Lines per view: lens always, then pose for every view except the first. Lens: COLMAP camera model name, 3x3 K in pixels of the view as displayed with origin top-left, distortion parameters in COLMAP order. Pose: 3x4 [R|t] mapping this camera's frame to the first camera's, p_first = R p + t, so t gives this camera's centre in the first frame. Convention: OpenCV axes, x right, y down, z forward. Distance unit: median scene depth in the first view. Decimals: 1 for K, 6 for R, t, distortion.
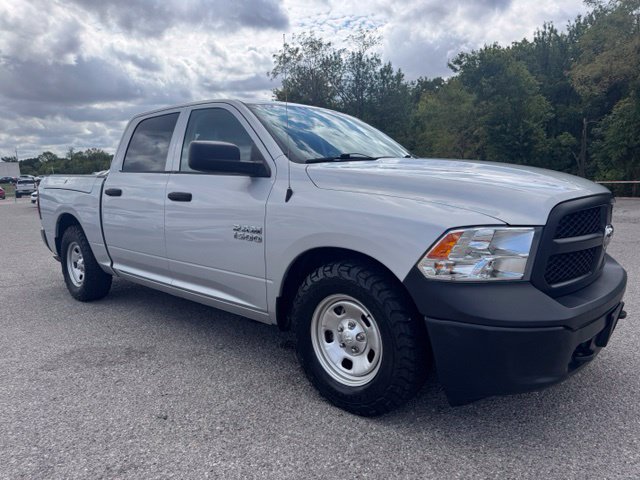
lens RADIAL K [[465.0, 0, 316.9], [0, 465.0, 234.8], [0, 0, 1]] dist [0.050504, -0.037058]
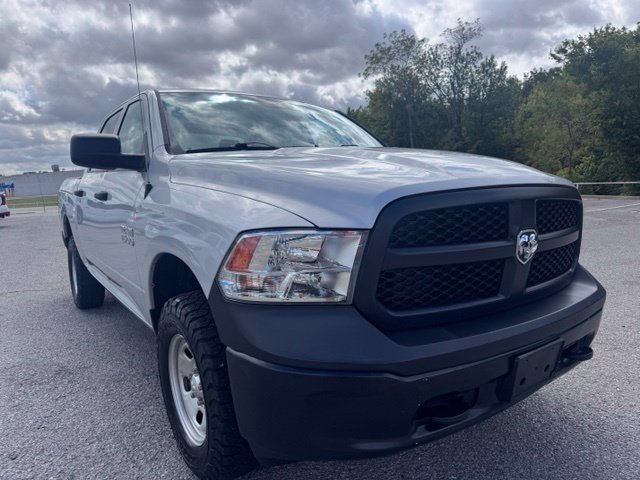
lens RADIAL K [[465.0, 0, 333.7], [0, 465.0, 229.7], [0, 0, 1]] dist [0.050504, -0.037058]
pose [[0.980246, 0.007999, -0.197619, 0.287931], [-0.011215, 0.999822, -0.015160, -0.003250], [0.197462, 0.017077, 0.980162, 0.146443]]
